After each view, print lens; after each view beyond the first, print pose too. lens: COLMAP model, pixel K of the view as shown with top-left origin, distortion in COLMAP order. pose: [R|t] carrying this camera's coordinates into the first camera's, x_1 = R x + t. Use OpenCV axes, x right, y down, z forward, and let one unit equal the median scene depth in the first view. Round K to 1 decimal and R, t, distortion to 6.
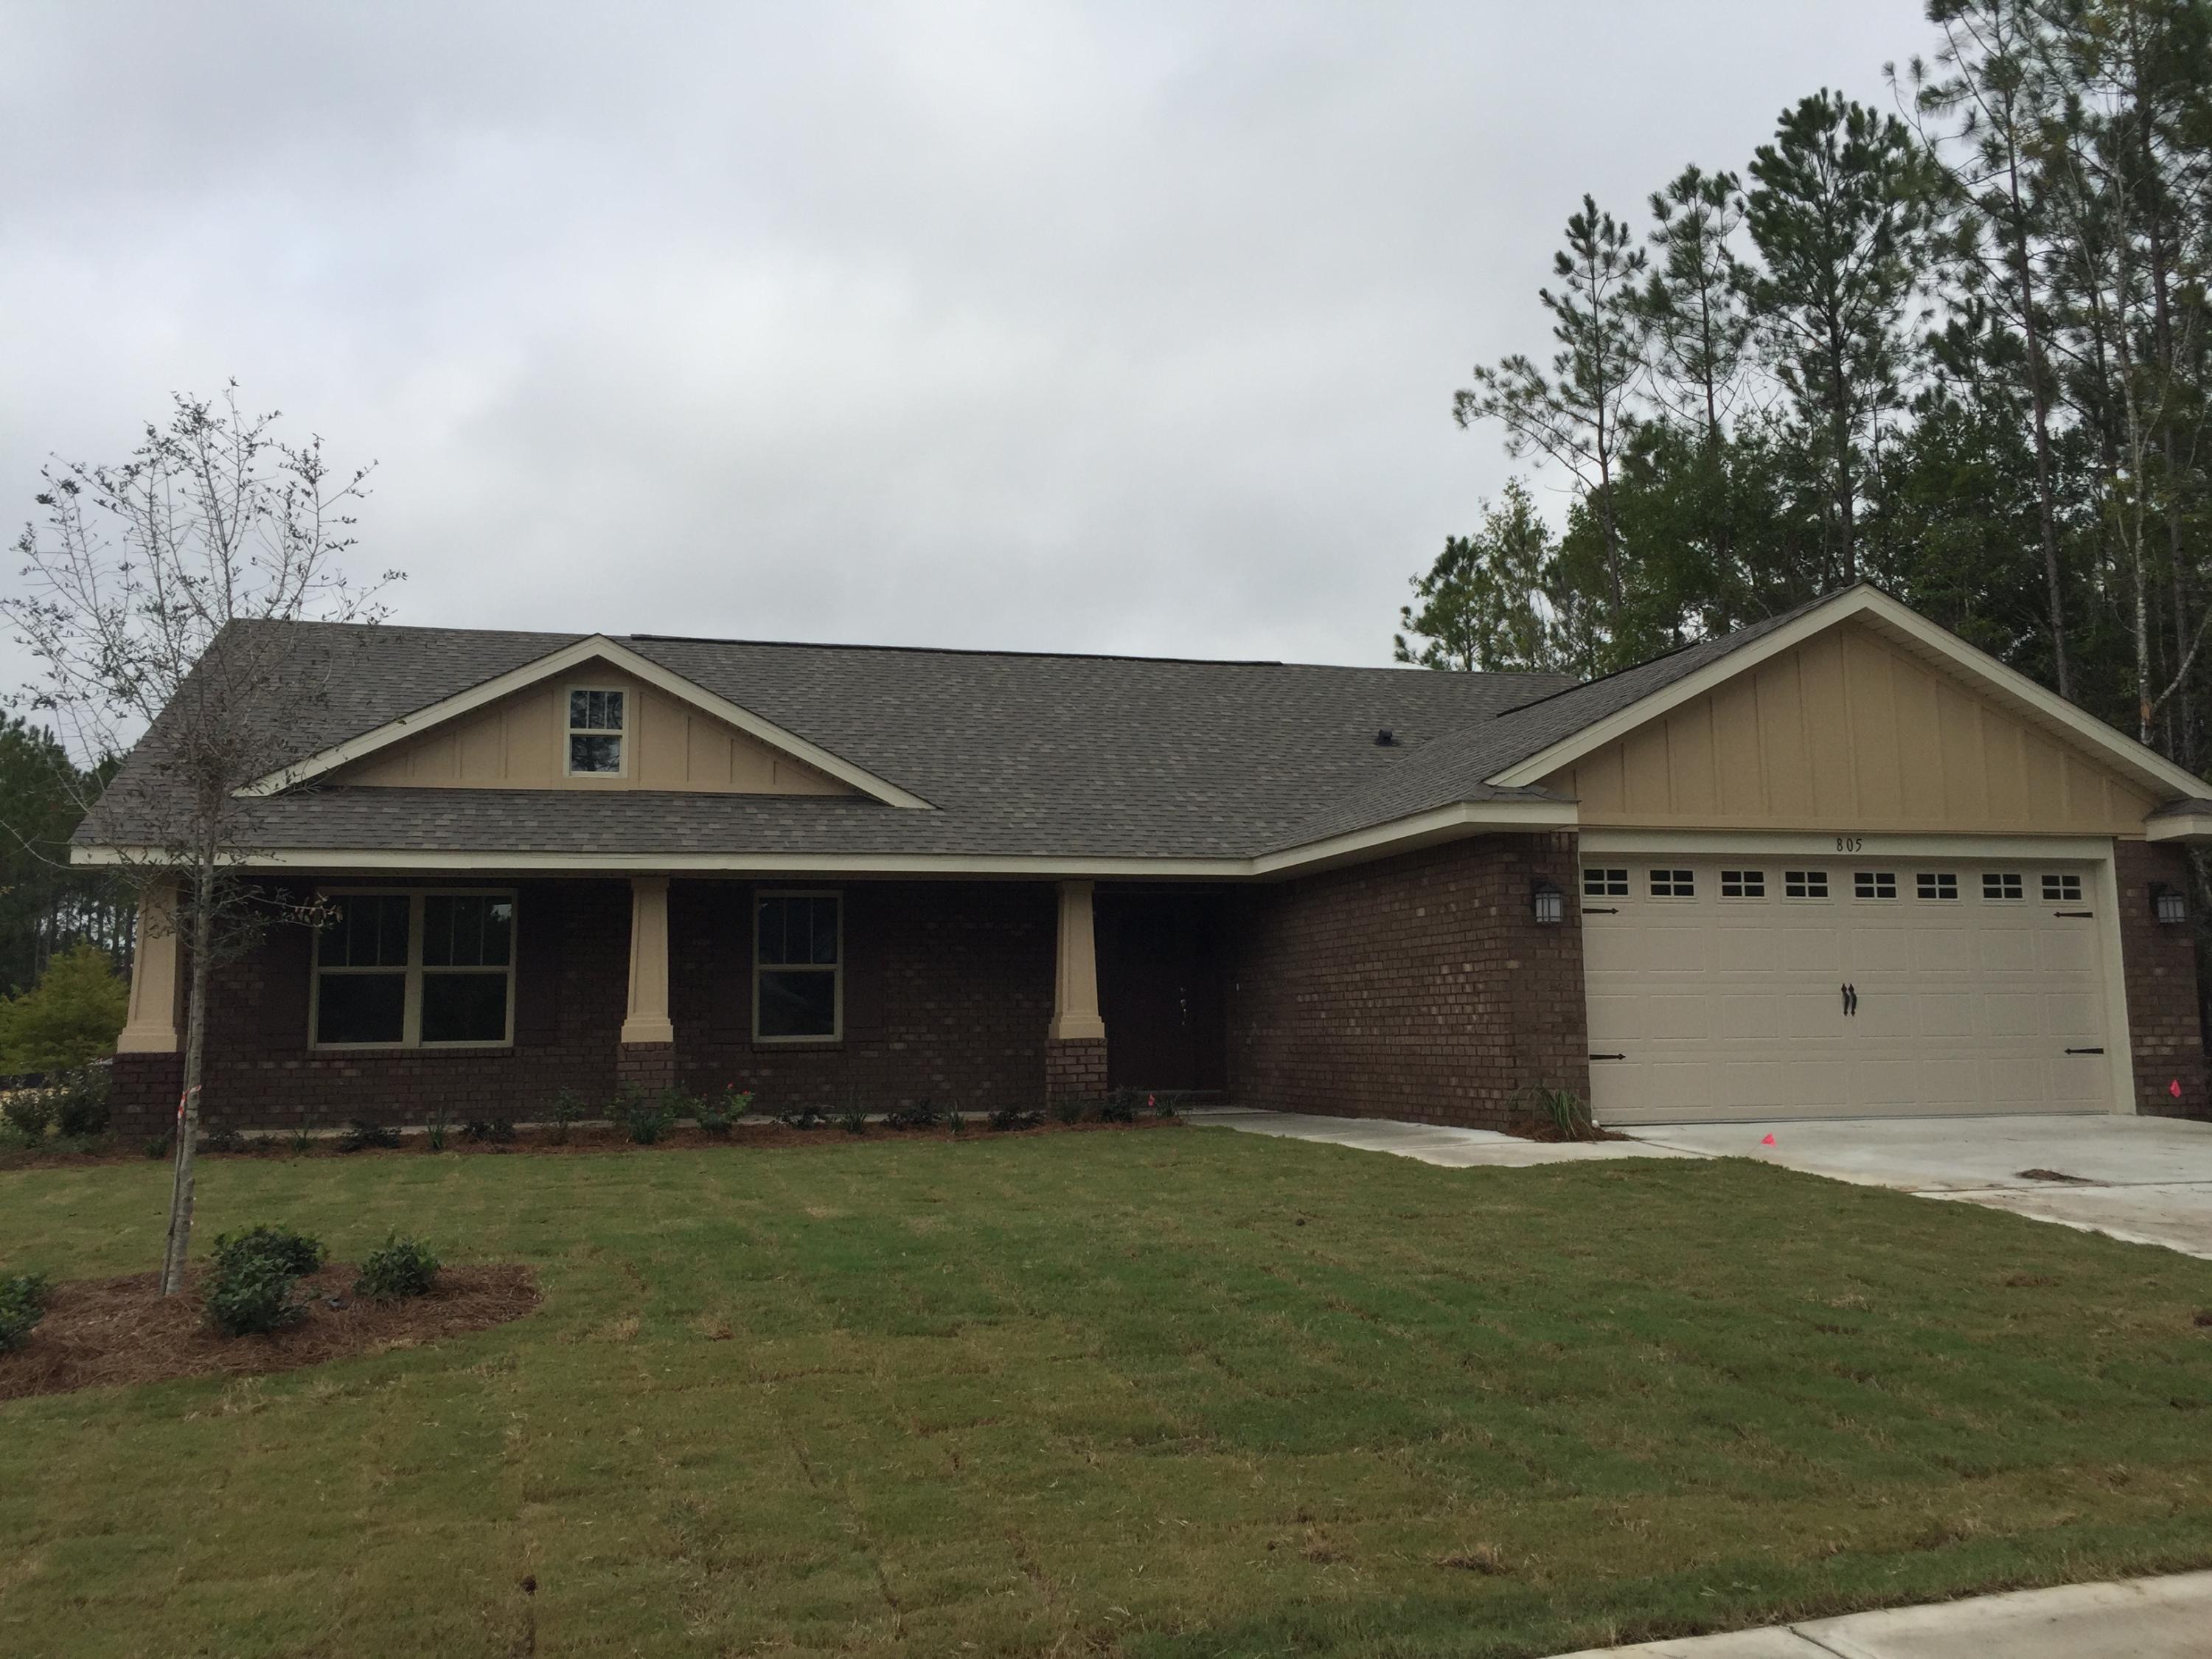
lens RADIAL K [[1906.3, 0, 1108.8], [0, 1906.3, 781.9], [0, 0, 1]] dist [0.102072, -0.001728]
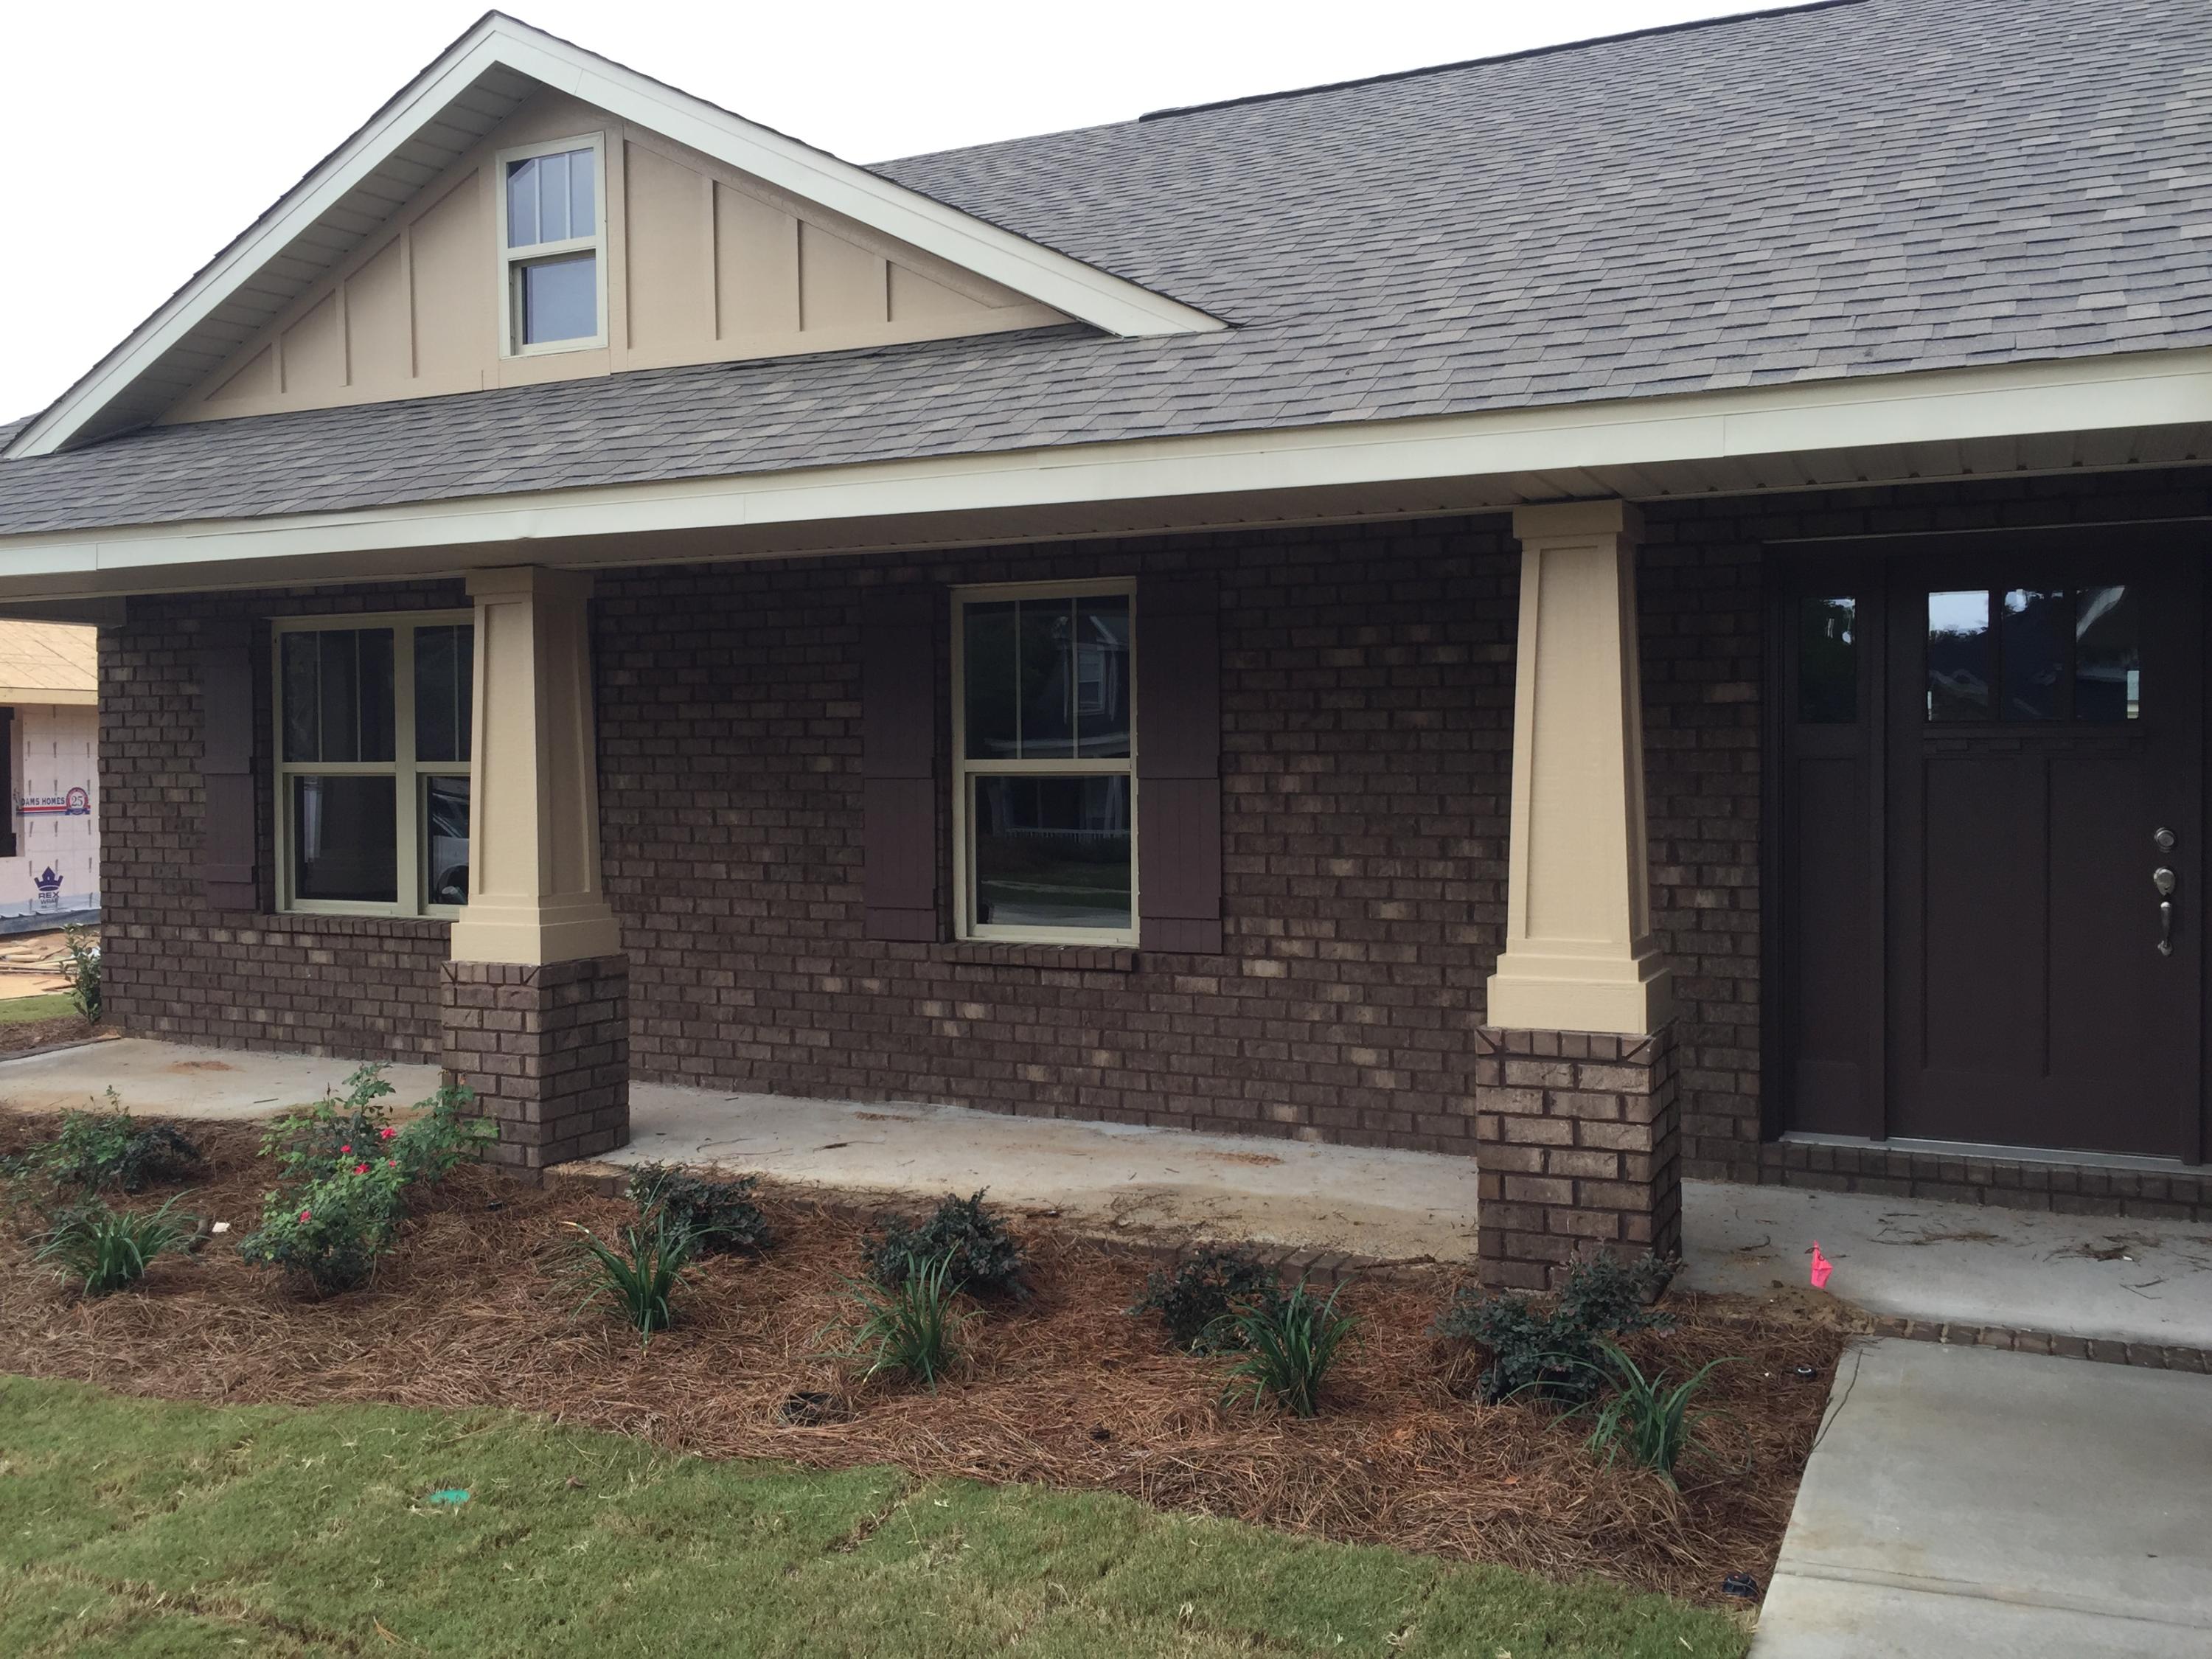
lens RADIAL K [[1906.3, 0, 1108.8], [0, 1906.3, 781.9], [0, 0, 1]] dist [0.102072, -0.001728]
pose [[0.748713, 0.017092, -0.662674, 0.131375], [0.086470, 0.988608, 0.123195, 0.052506], [0.657230, -0.149539, 0.738706, 0.737008]]
